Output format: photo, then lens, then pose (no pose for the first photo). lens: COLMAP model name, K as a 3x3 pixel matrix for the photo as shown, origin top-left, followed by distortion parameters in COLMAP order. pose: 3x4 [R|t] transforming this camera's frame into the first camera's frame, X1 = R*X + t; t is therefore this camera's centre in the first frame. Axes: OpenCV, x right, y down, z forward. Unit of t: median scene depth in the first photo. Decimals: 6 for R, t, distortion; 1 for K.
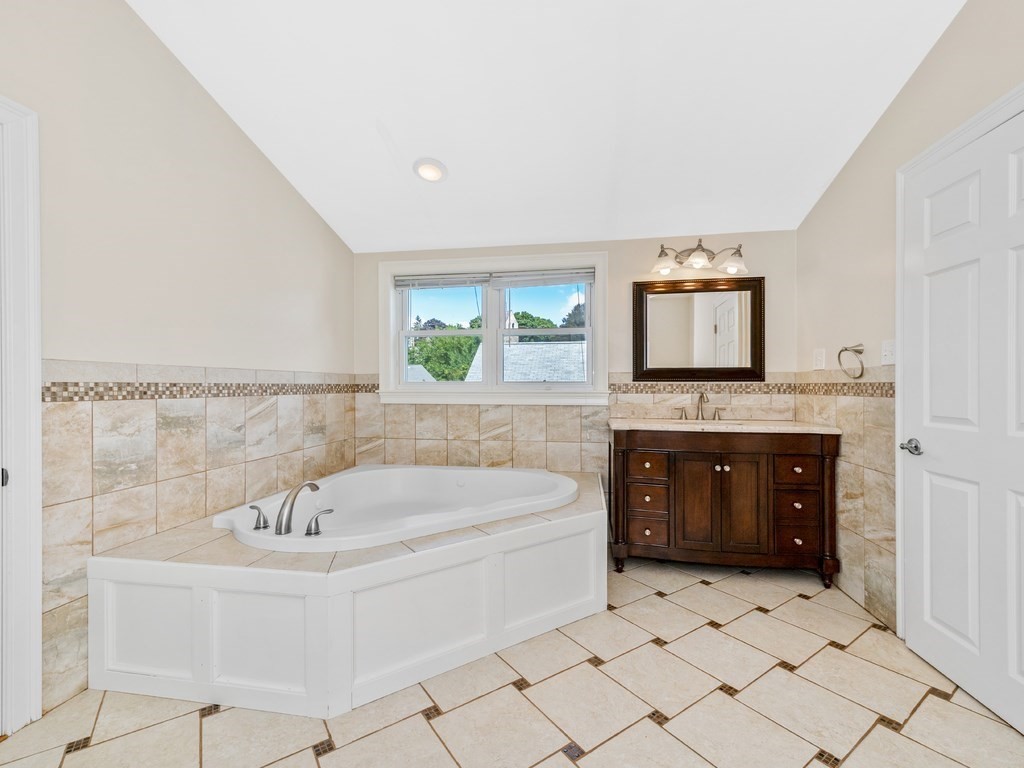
lens RADIAL K [[455.0, 0, 512.5], [0, 455.0, 384.2], [0, 0, 1]] dist [0.010444, -0.001750]
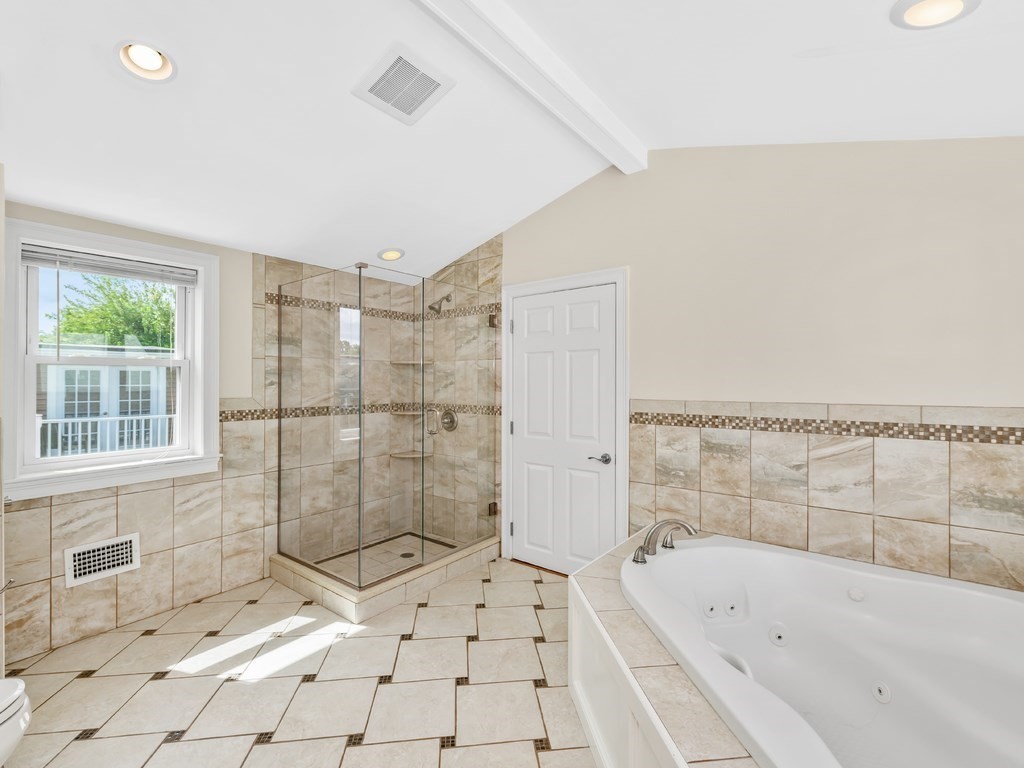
lens RADIAL K [[455.0, 0, 511.1], [0, 455.0, 385.6], [0, 0, 1]] dist [0.010444, -0.001750]
pose [[-0.472483, -0.002525, -0.881336, 0.574796], [0.000327, 0.999995, -0.003041, -0.076303], [0.881340, -0.001725, -0.472480, 1.049207]]
